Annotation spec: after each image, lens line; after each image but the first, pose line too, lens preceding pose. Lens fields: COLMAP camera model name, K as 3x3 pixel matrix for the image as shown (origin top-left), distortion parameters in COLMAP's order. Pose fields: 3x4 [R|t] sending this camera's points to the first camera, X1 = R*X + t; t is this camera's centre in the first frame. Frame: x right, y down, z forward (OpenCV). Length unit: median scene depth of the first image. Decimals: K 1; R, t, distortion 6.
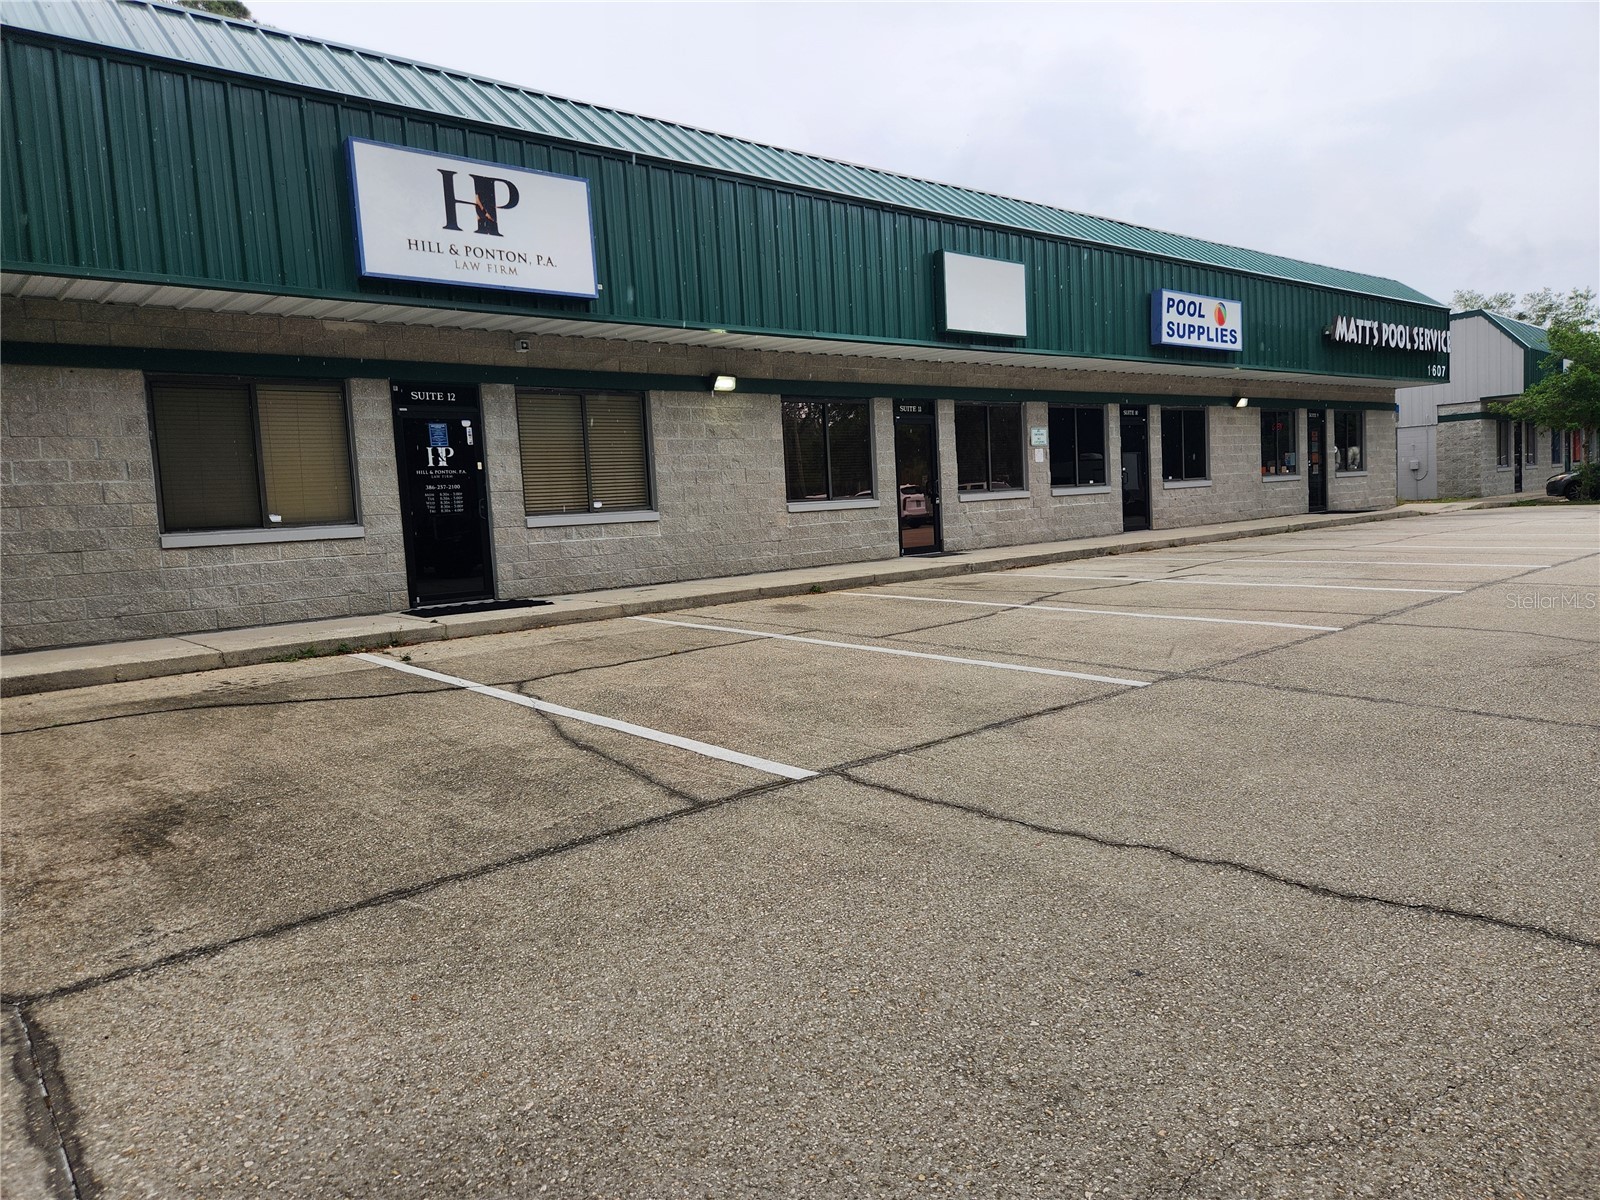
lens RADIAL K [[1067.4, 0, 804.3], [0, 1067.4, 582.7], [0, 0, 1]] dist [0.071101, -0.061491]
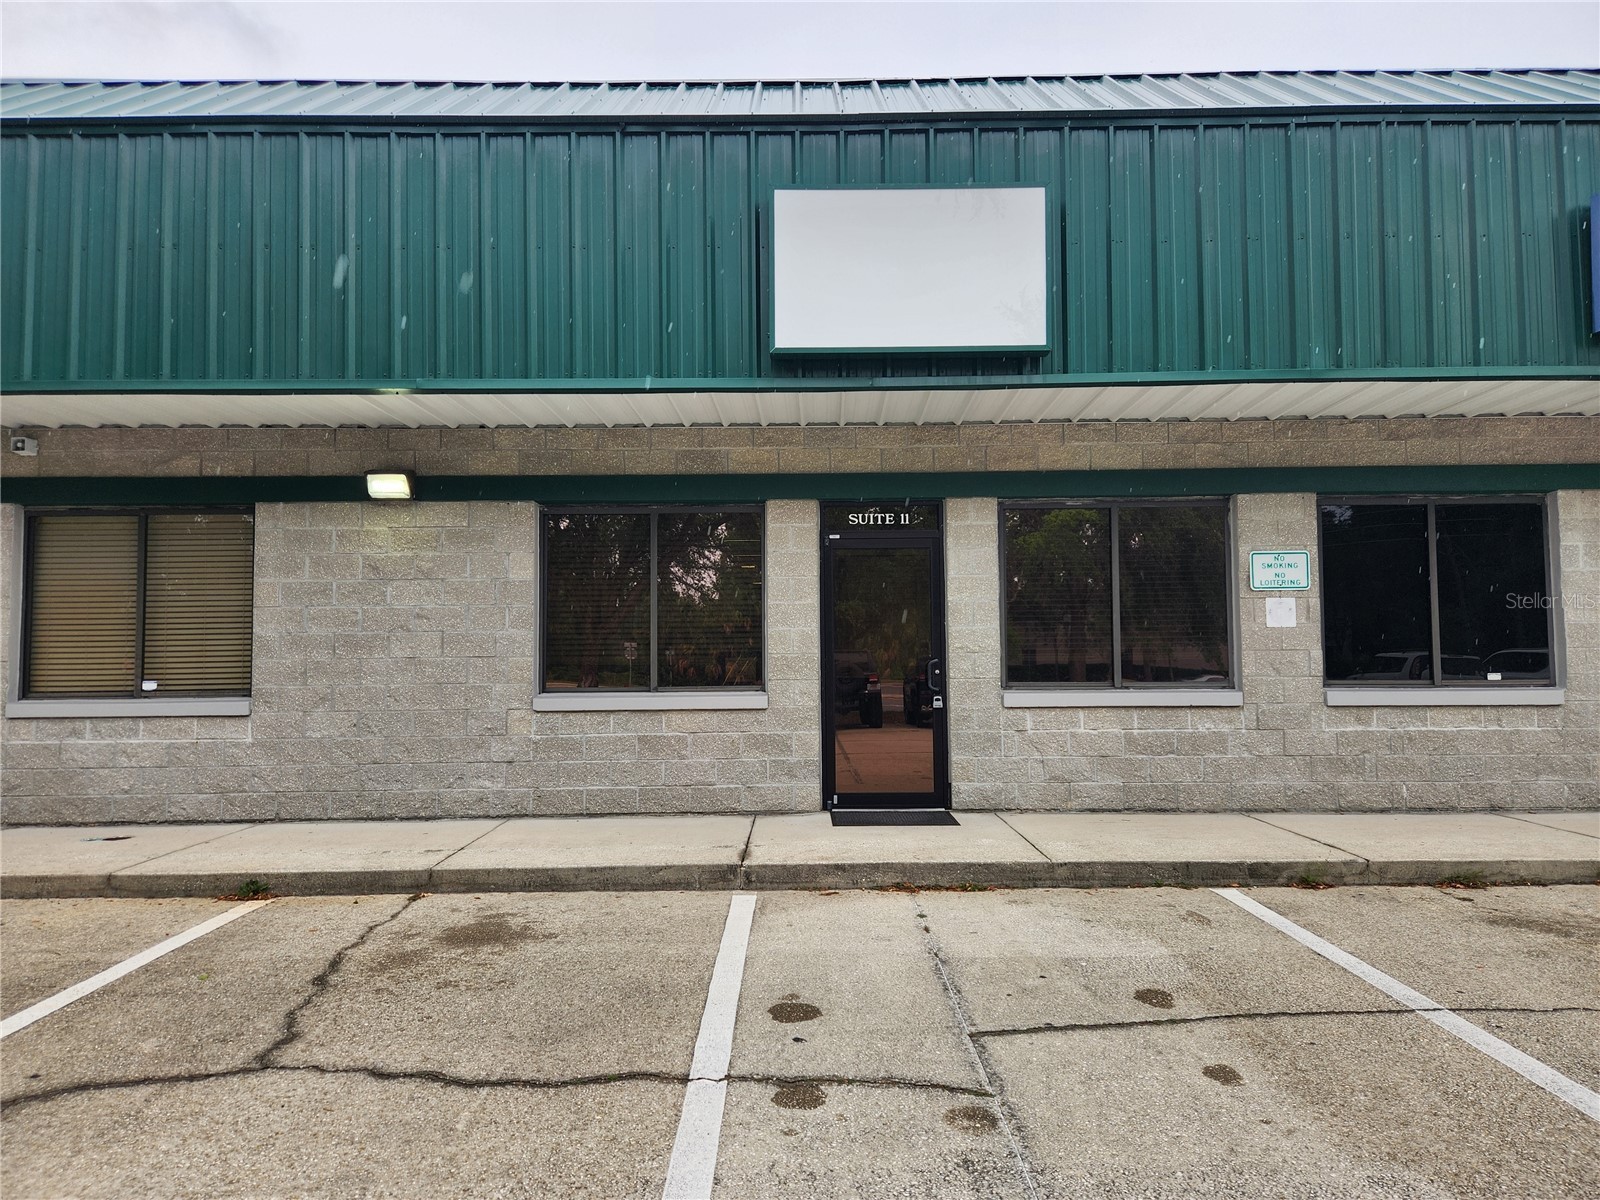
lens RADIAL K [[1167.7, 0, 800.1], [0, 1167.7, 610.6], [0, 0, 1]] dist [0.058158, -0.006272]
pose [[0.757522, 0.000288, -0.652809, 0.527669], [-0.080576, 0.992394, -0.093063, -0.079227], [0.647817, 0.123098, 0.751784, 0.690119]]
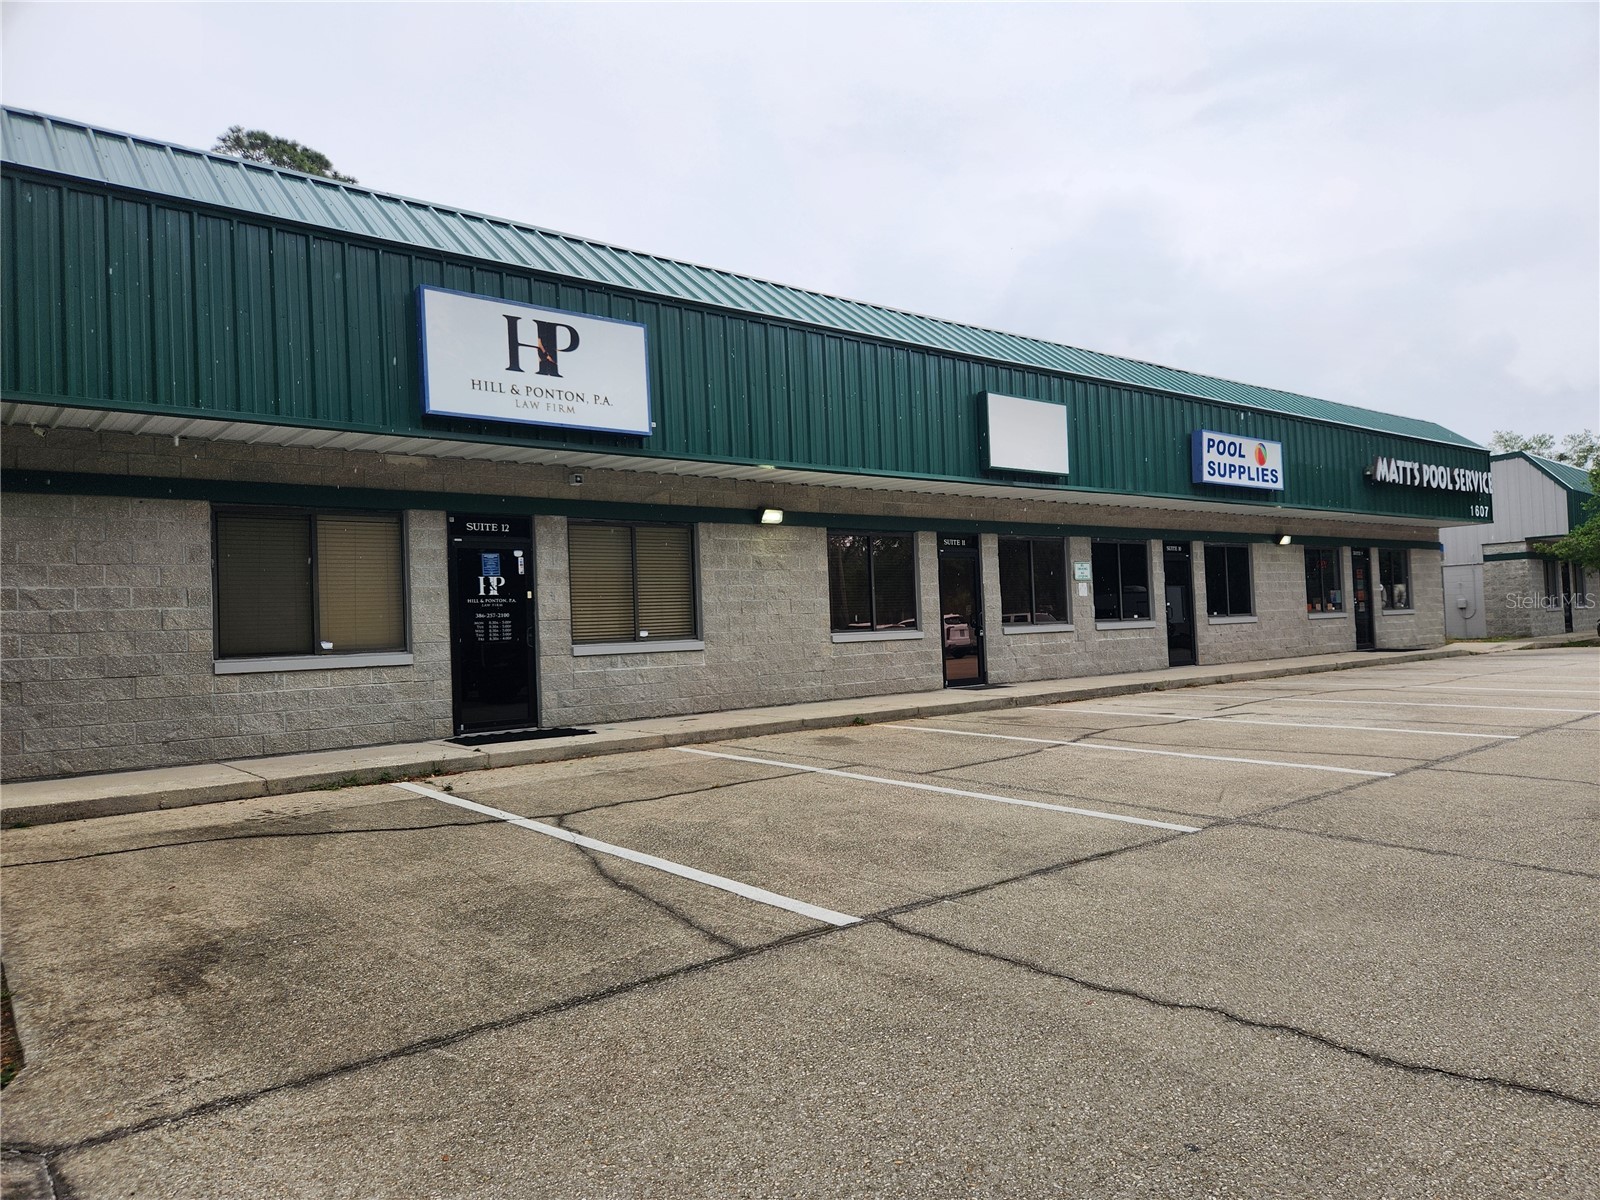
lens RADIAL K [[1067.4, 0, 828.4], [0, 1067.4, 598.1], [0, 0, 1]] dist [0.071101, -0.061491]
pose [[0.999748, 0.012342, -0.018727, -0.000655], [-0.014239, 0.994393, -0.104782, -0.002950], [0.017328, 0.105022, 0.994319, -0.002571]]
